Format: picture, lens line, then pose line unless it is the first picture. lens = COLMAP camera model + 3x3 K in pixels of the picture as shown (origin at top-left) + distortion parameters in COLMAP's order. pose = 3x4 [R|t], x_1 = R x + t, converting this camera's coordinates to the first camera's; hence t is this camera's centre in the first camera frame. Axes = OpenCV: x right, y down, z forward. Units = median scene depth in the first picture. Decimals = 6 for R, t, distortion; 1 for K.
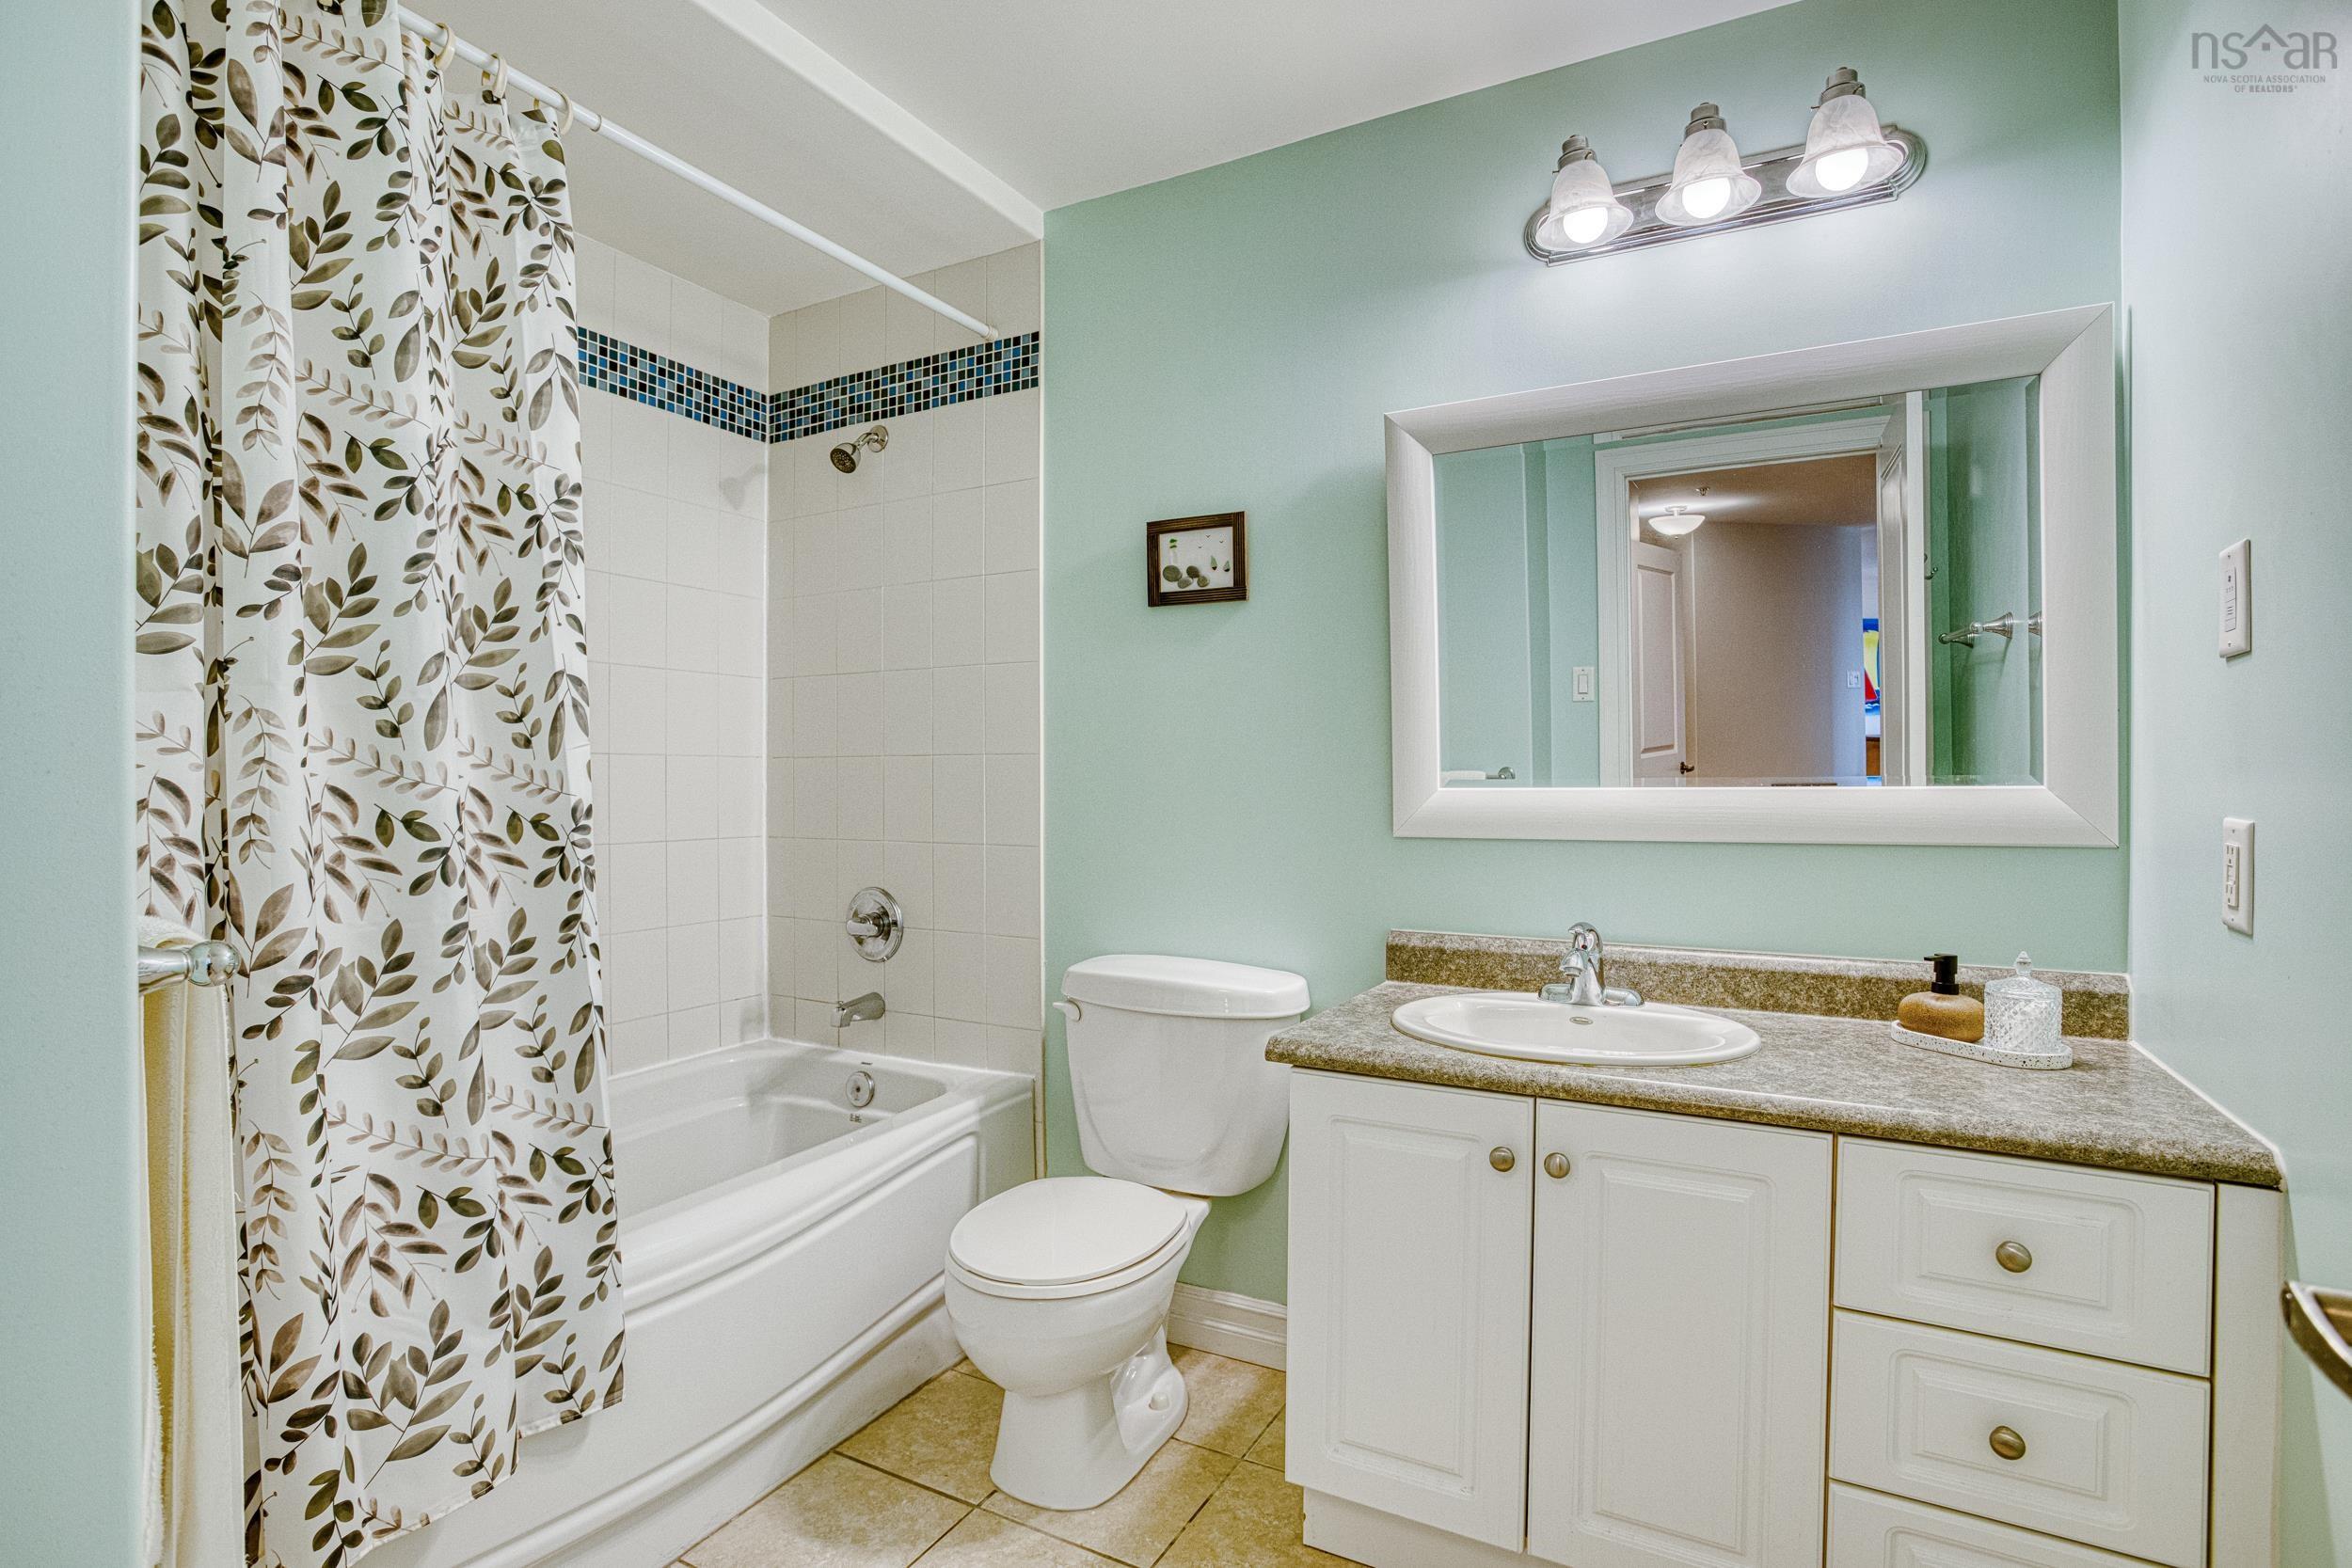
lens RADIAL K [[1138.3, 0, 1164.3], [0, 1138.3, 779.6], [0, 0, 1]] dist [-0.039089, 0.006984]
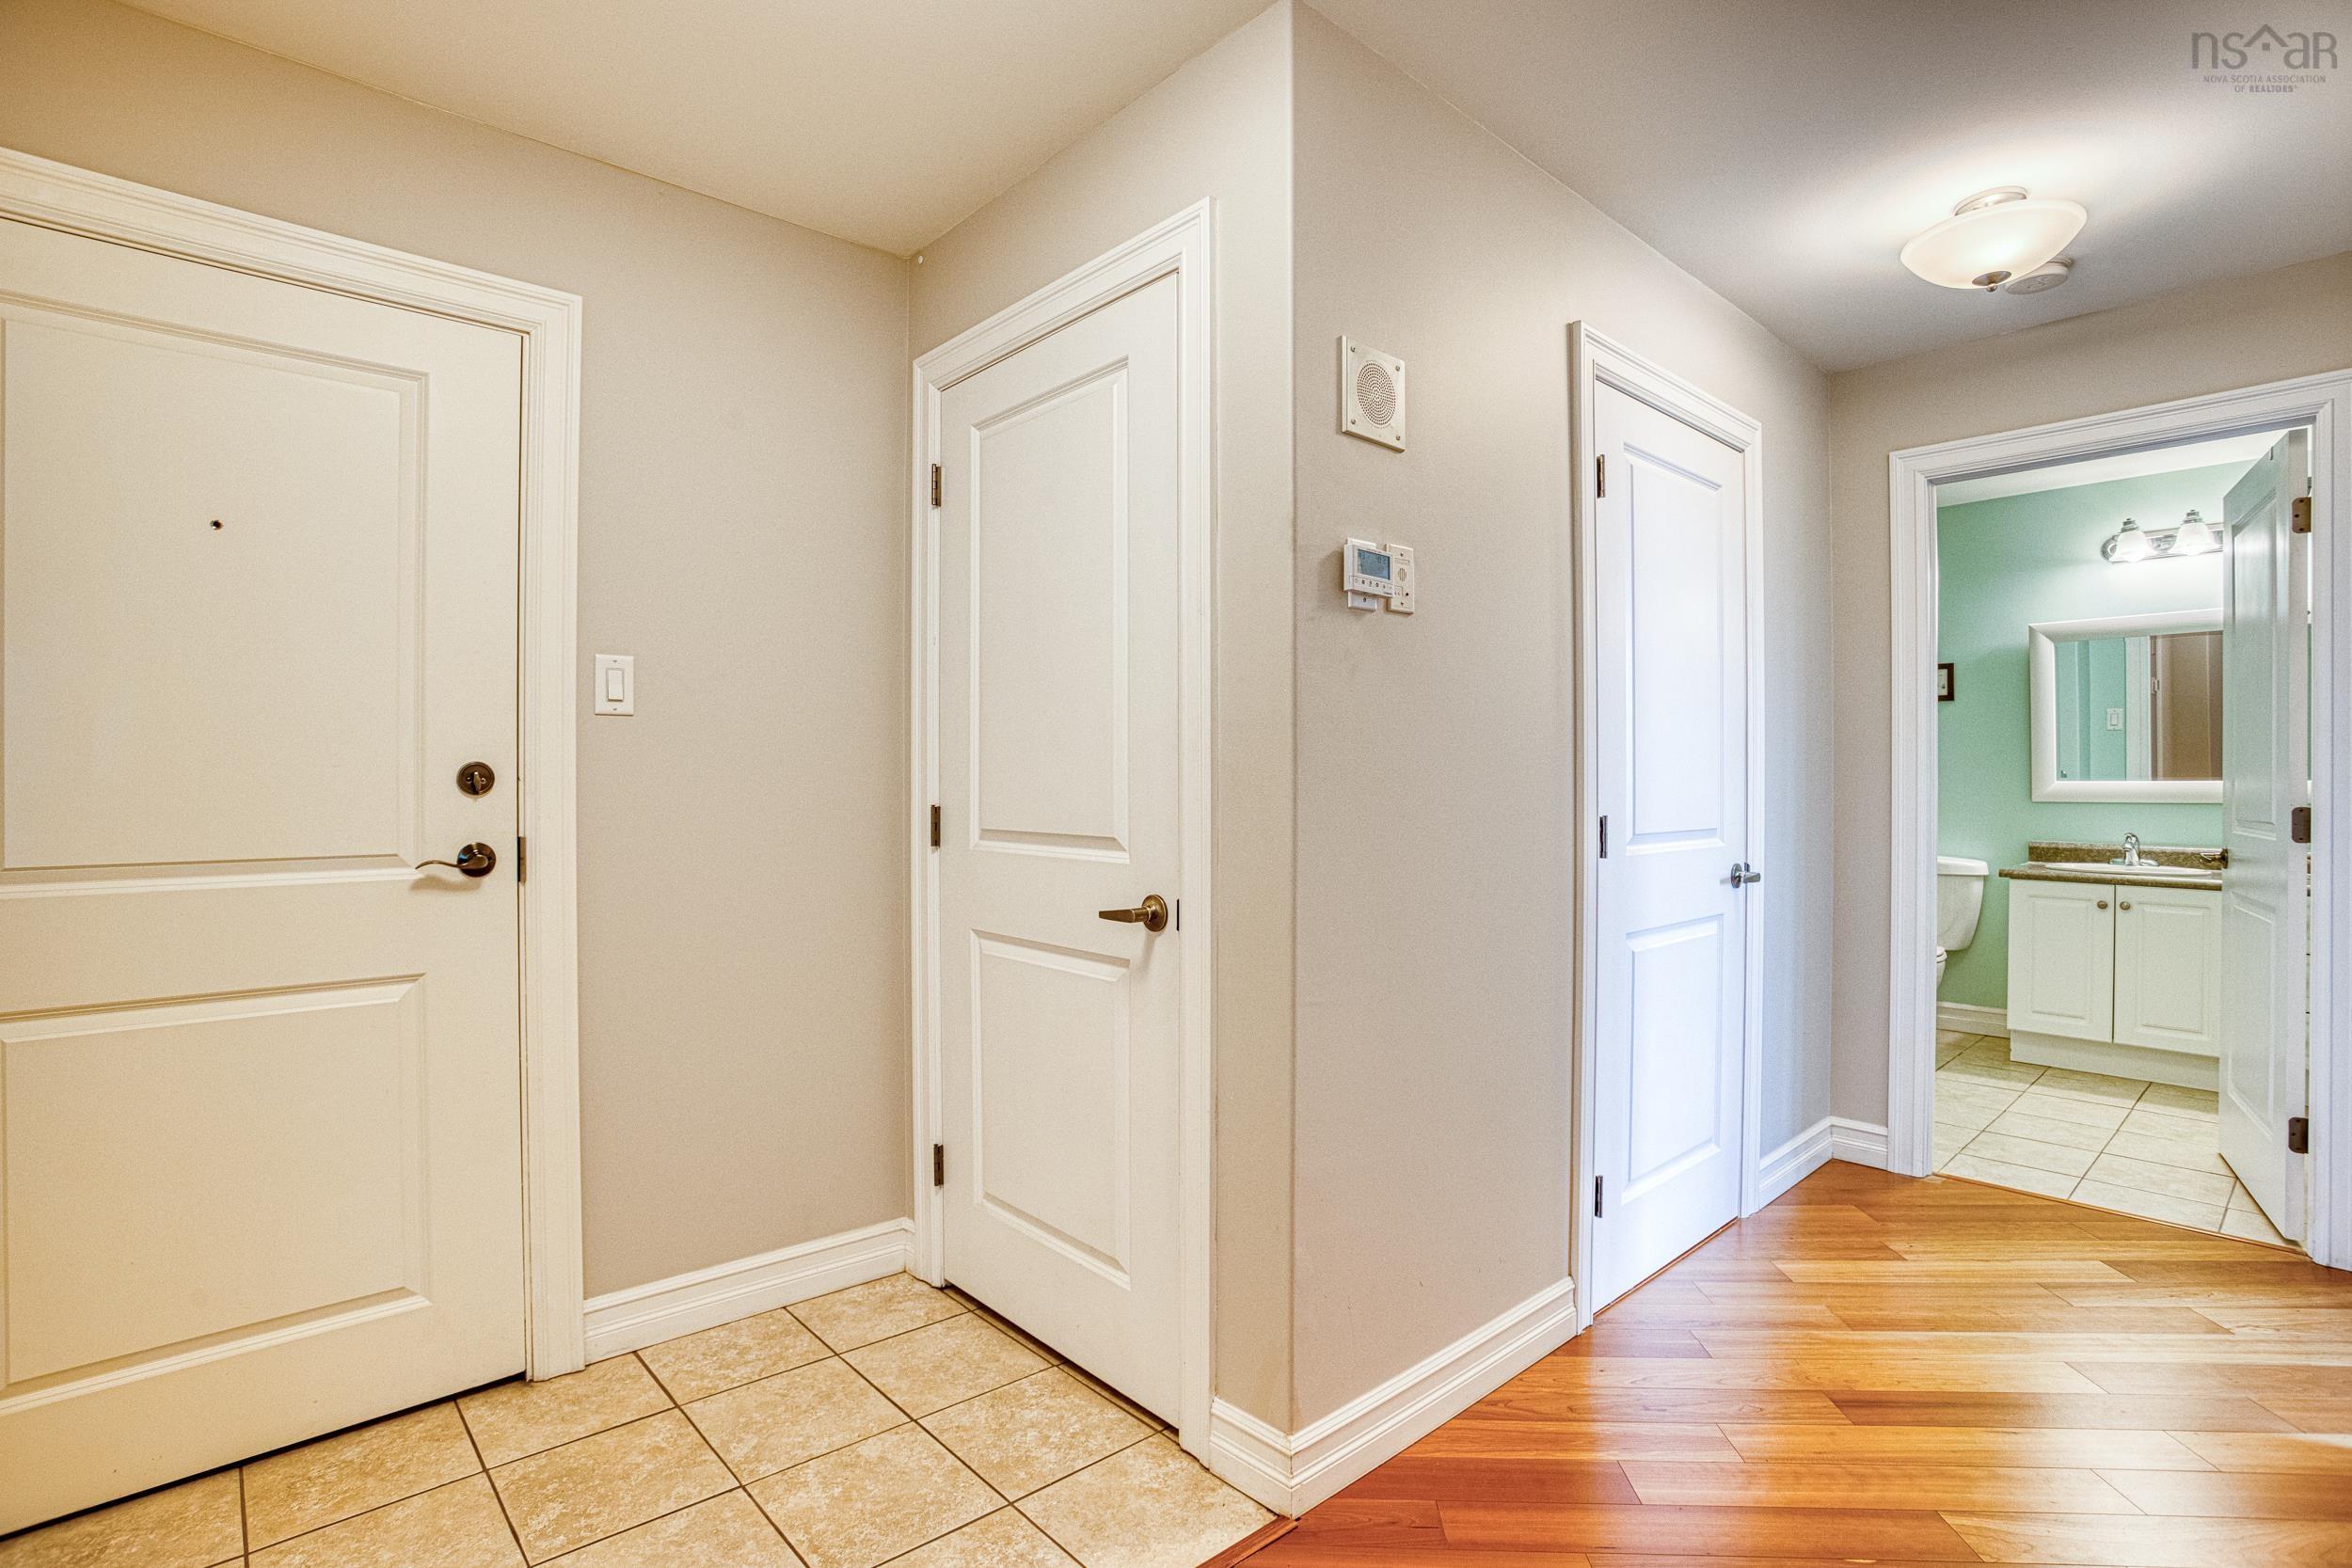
lens RADIAL K [[1138.3, 0, 1134.0], [0, 1138.3, 796.2], [0, 0, 1]] dist [-0.039089, 0.006984]
pose [[0.941448, 0.000981, -0.337157, -0.867025], [0.004529, 0.999869, 0.015557, -0.007486], [0.337128, -0.016173, 0.941320, -2.021730]]
